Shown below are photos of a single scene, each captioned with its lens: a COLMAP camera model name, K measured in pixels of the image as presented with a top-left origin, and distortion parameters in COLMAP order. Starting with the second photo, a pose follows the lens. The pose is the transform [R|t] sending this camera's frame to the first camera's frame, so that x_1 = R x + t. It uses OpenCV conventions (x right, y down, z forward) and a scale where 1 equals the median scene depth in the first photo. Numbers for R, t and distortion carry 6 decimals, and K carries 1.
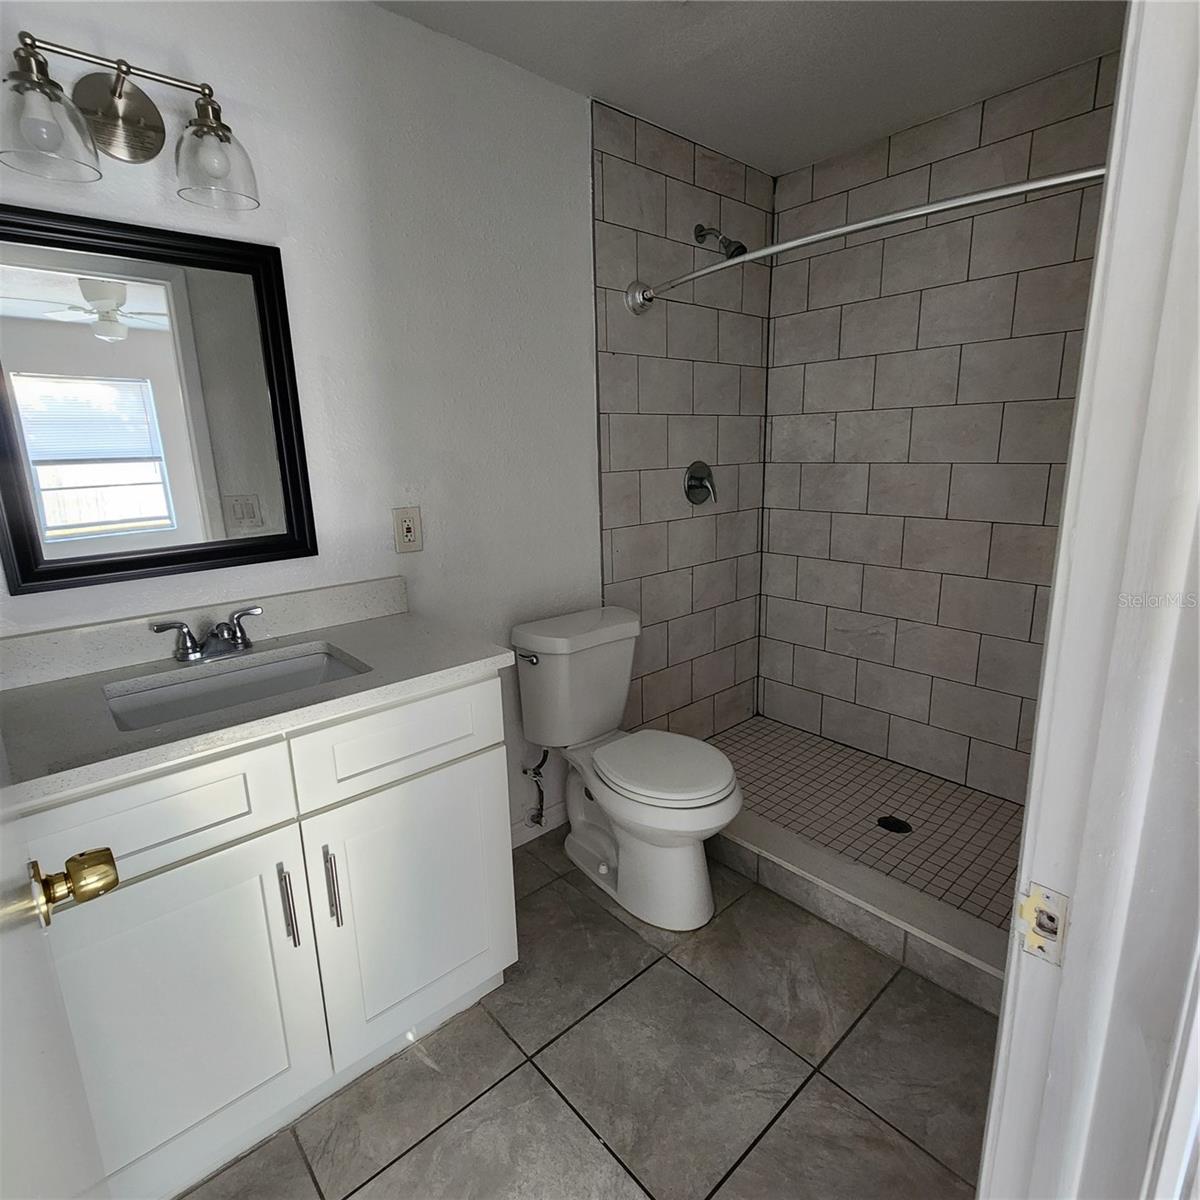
lens RADIAL K [[650.0, 0, 597.1], [0, 650.0, 594.9], [0, 0, 1]] dist [0.005330, -0.004447]
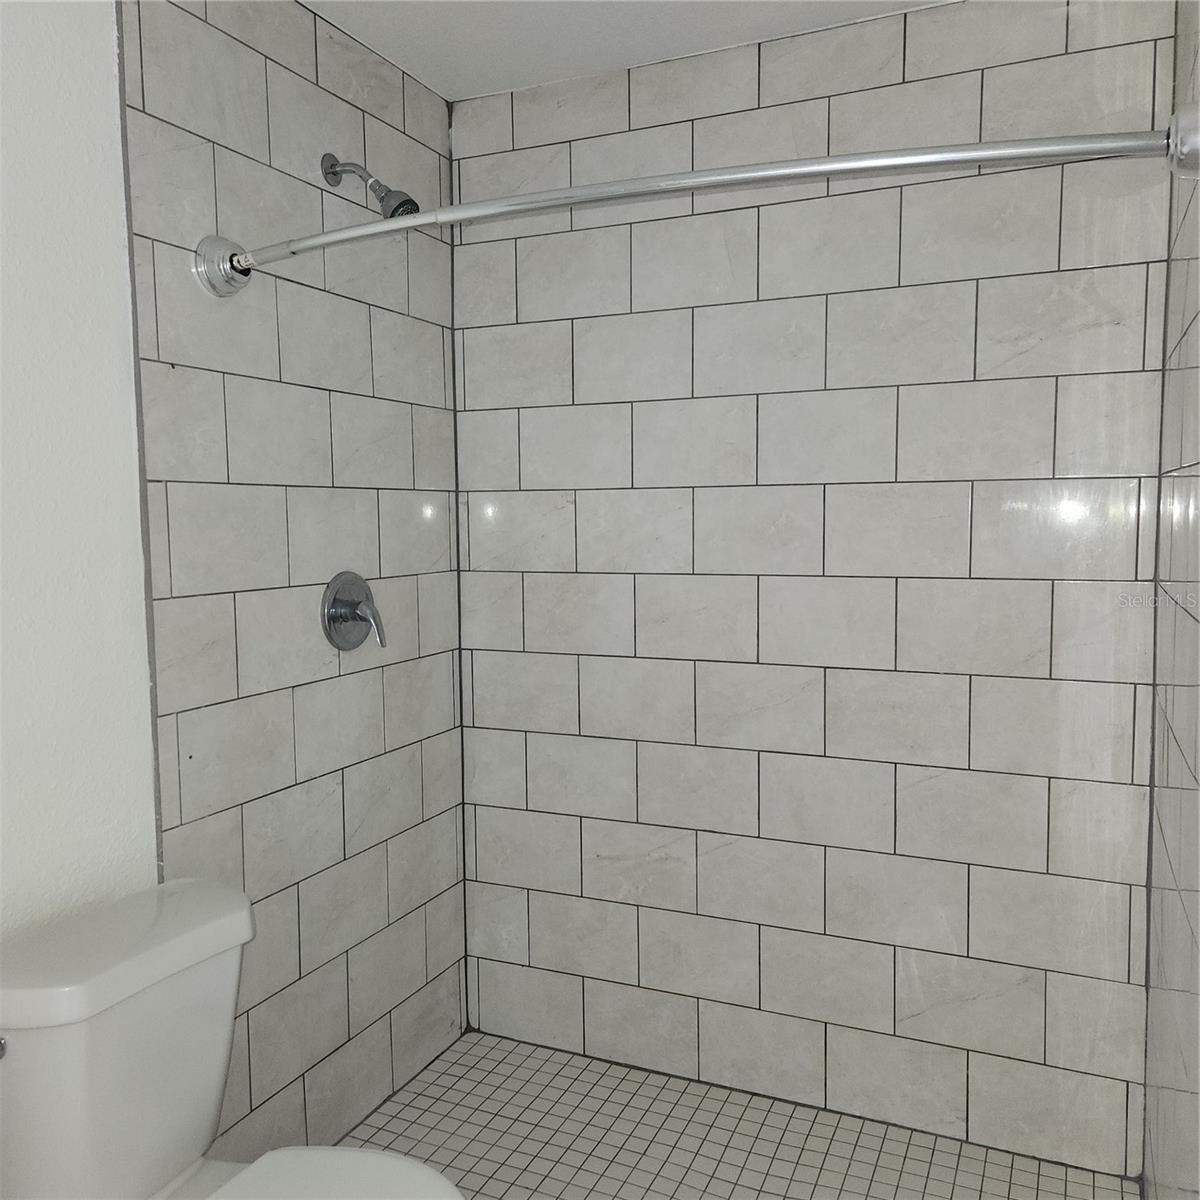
lens RADIAL K [[1065.1, 0, 600.5], [0, 1065.1, 605.5], [0, 0, 1]] dist [0.068873, -0.057085]
pose [[0.910305, -0.018122, 0.413540, -0.018537], [0.078879, 0.988329, -0.130323, -0.046114], [-0.406352, 0.151254, 0.901111, 0.124447]]
